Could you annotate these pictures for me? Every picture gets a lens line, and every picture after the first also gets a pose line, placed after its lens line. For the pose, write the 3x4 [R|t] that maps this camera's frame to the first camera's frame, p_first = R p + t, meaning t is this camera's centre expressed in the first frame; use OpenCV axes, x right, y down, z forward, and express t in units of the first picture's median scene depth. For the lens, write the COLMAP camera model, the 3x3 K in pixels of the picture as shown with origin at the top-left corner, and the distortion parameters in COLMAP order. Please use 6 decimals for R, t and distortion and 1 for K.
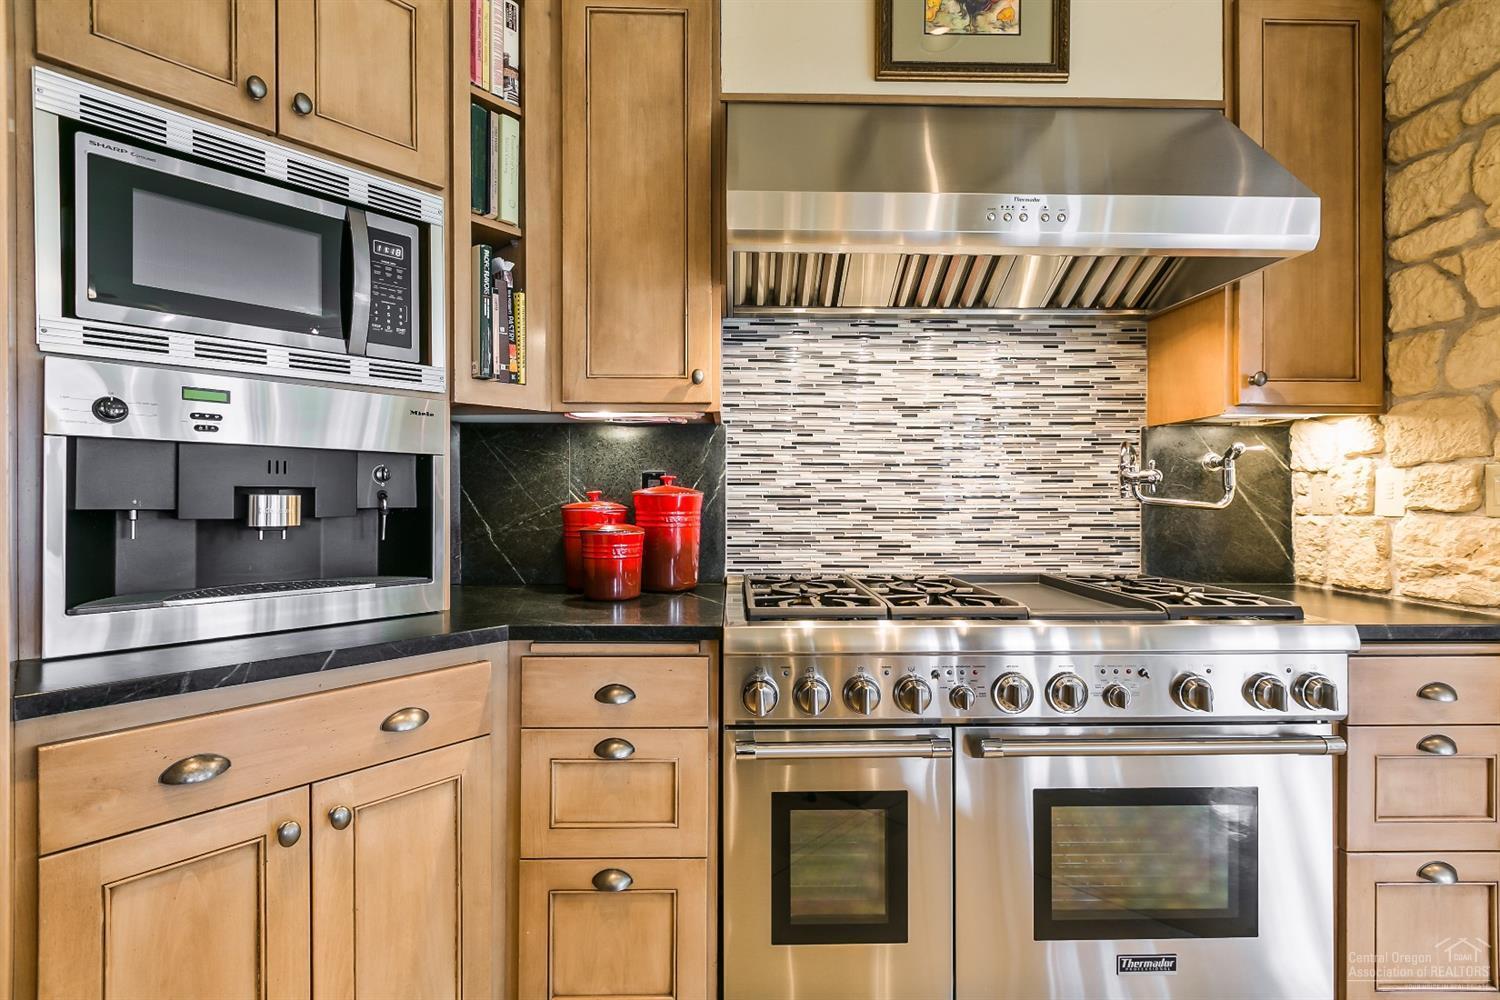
lens RADIAL K [[676.0, 0, 756.5], [0, 676.0, 496.7], [0, 0, 1]] dist [0.002179, -0.000895]
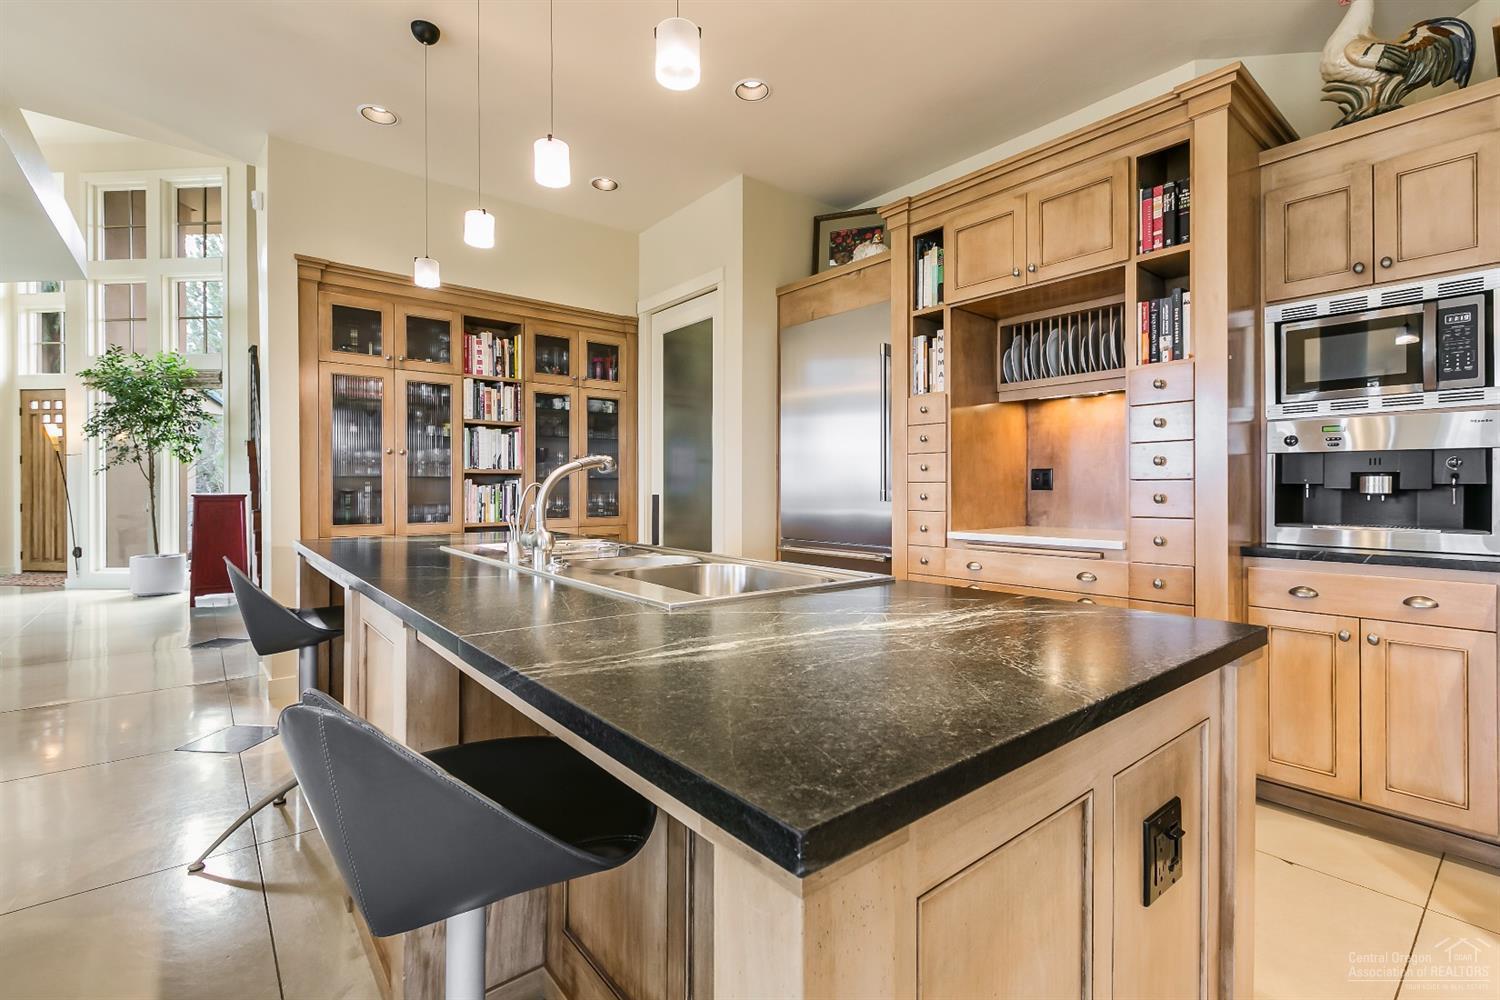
lens RADIAL K [[676.0, 0, 751.1], [0, 676.0, 488.5], [0, 0, 1]] dist [0.002179, -0.000895]
pose [[-0.117456, 0.000738, -0.993078, 1.182623], [0.000092, 1.000000, 0.000732, 0.025944], [0.993078, -0.000006, -0.117456, -0.430201]]
